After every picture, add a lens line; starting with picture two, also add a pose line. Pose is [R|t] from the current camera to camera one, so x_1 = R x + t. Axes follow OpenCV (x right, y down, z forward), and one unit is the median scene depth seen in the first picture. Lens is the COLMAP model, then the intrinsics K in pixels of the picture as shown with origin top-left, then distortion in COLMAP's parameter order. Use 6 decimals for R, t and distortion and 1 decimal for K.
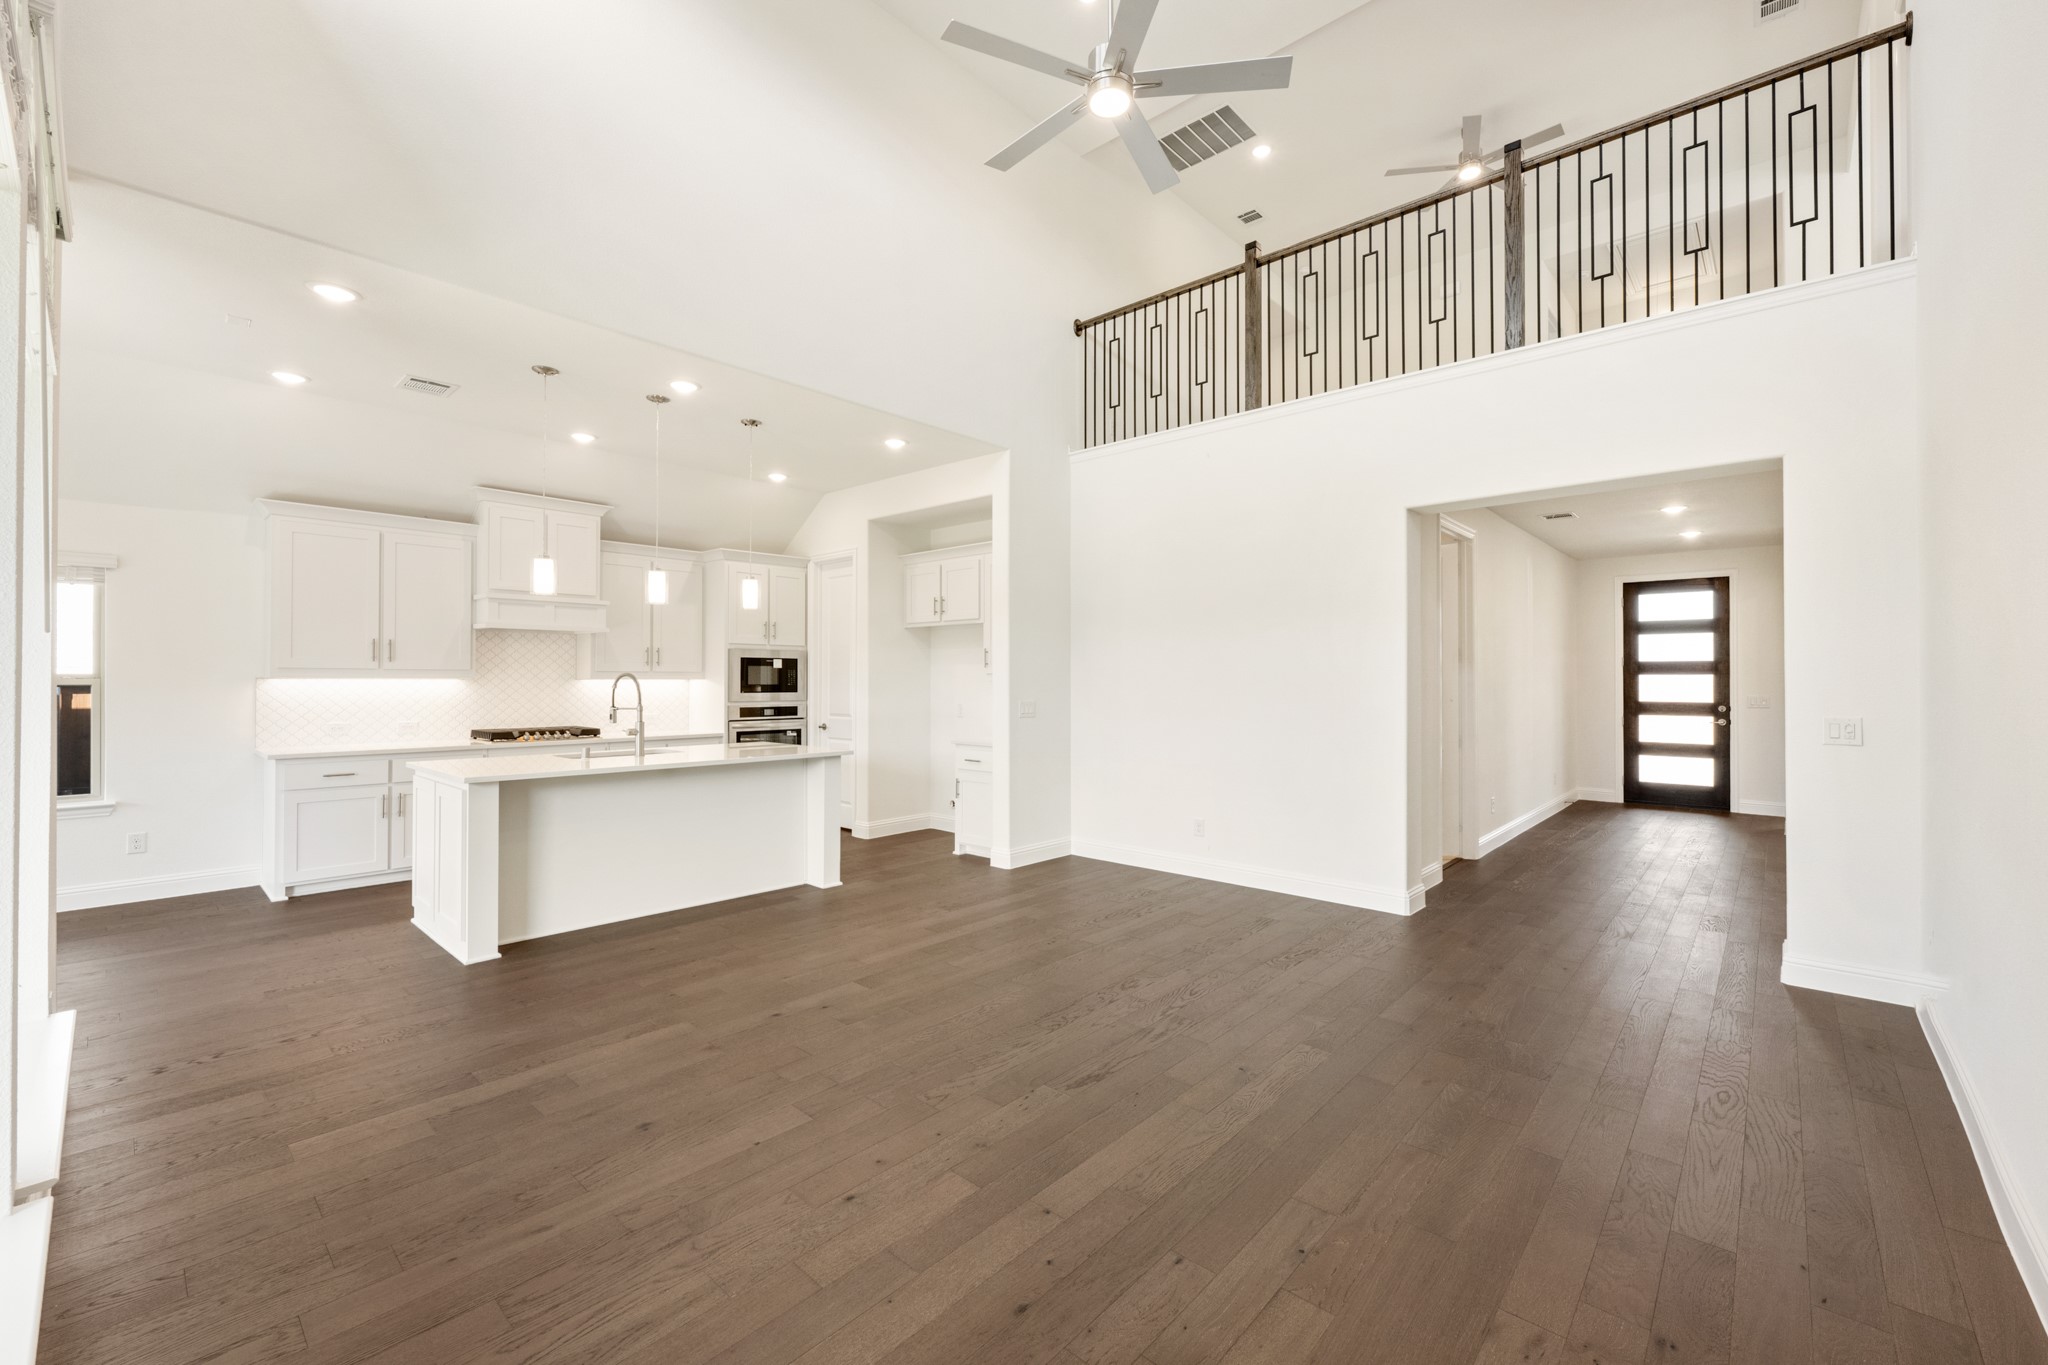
lens RADIAL K [[828.0, 0, 1026.2], [0, 828.0, 677.3], [0, 0, 1]] dist [-0.003885, 0.000024]
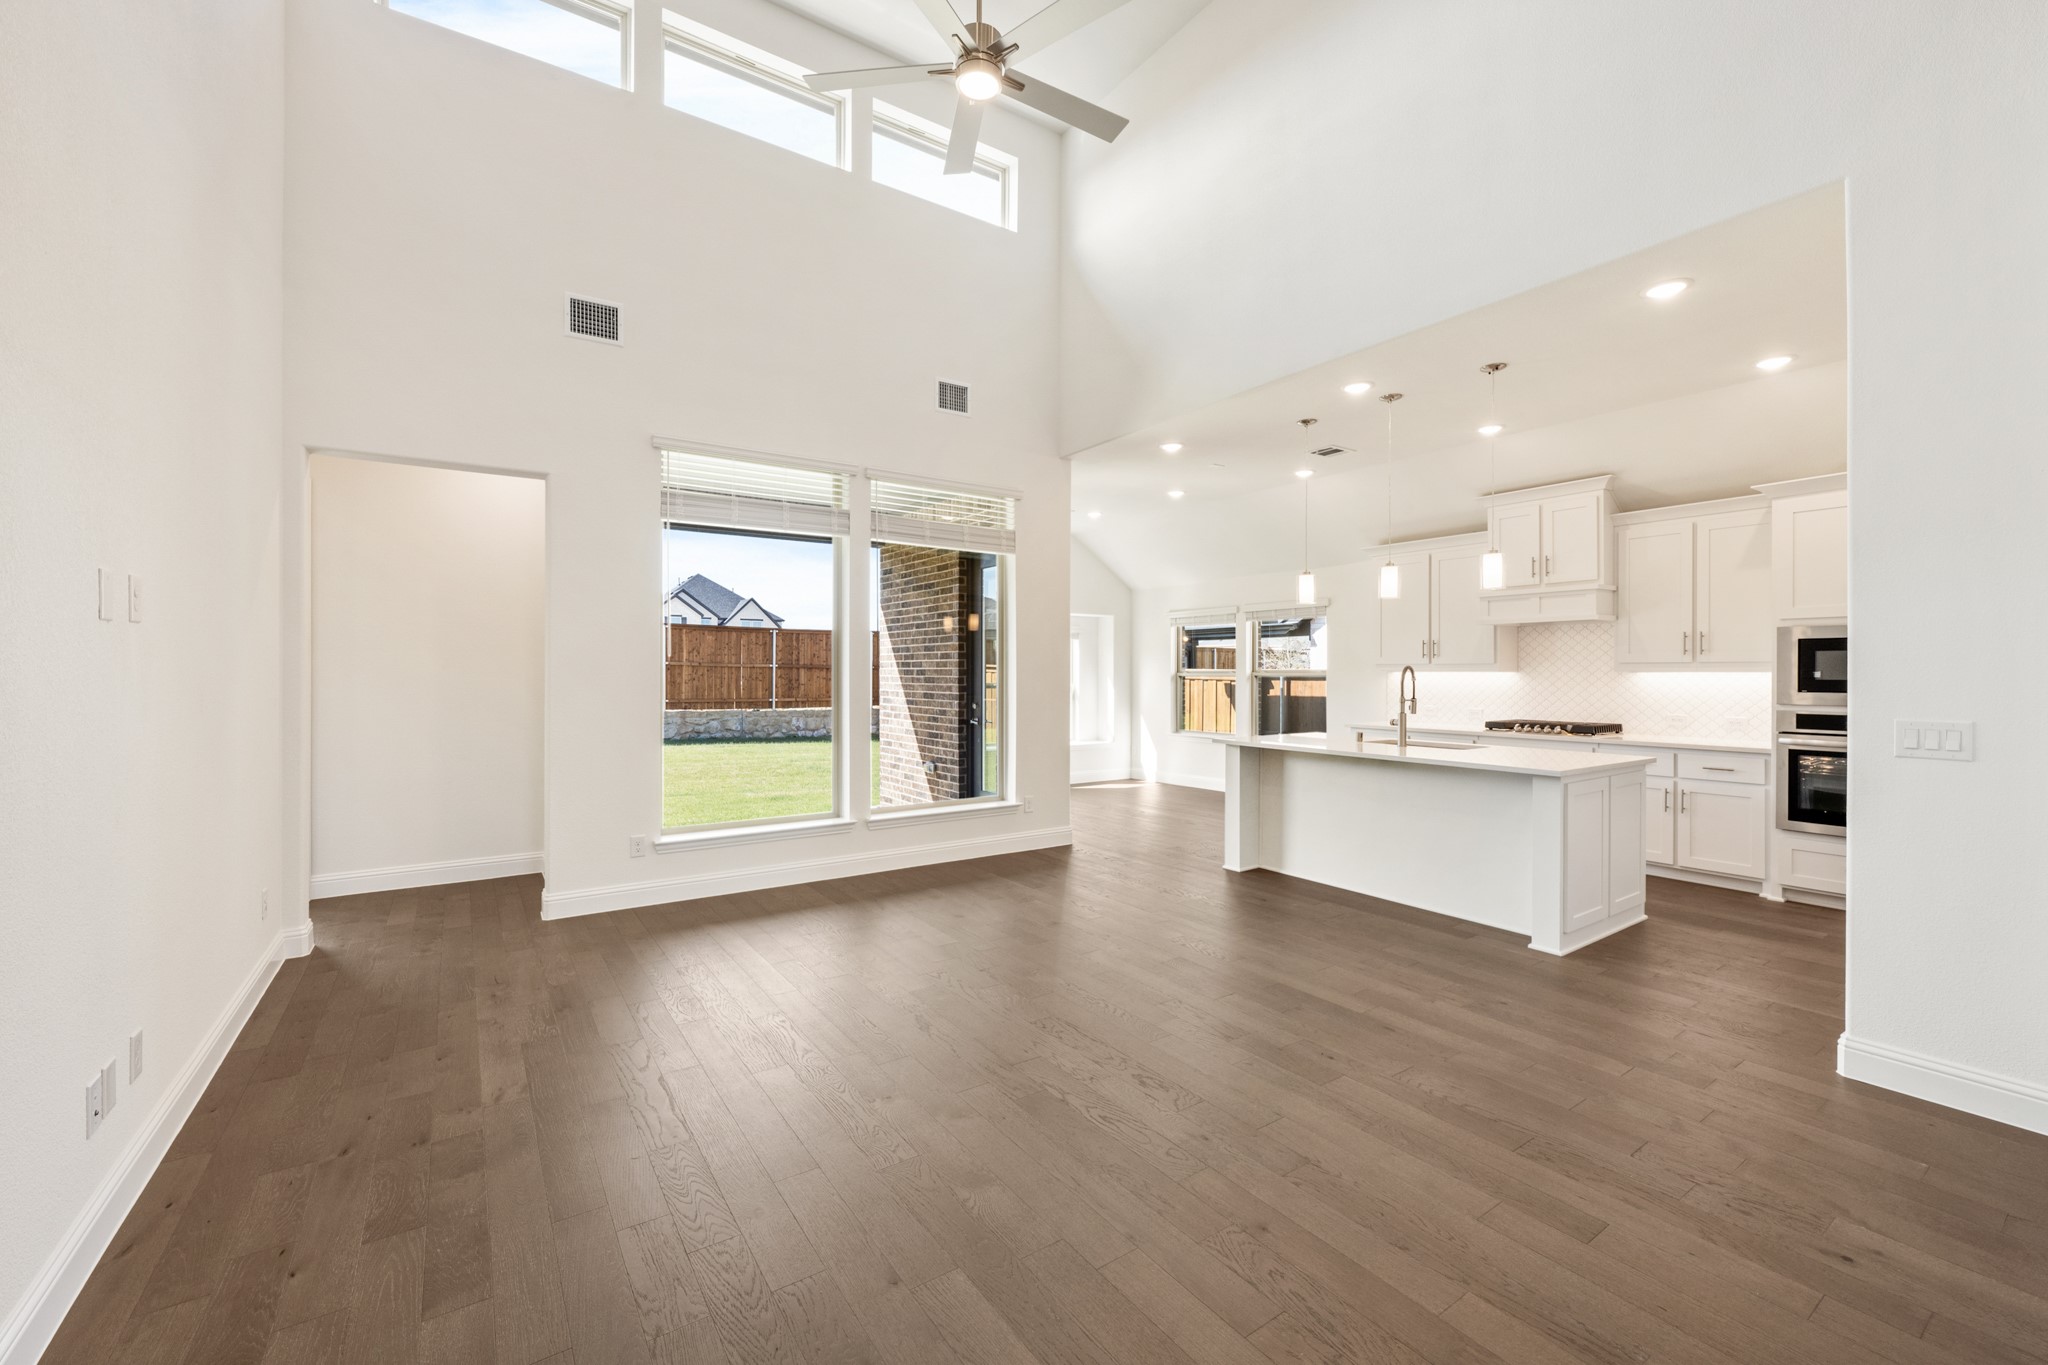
lens RADIAL K [[828.0, 0, 1021.0], [0, 828.0, 682.9], [0, 0, 1]] dist [-0.003885, 0.000024]
pose [[-0.245654, 0.008391, -0.969321, 0.471187], [0.003638, 0.999963, 0.007734, 0.004856], [0.969351, -0.001626, -0.245676, 0.581874]]
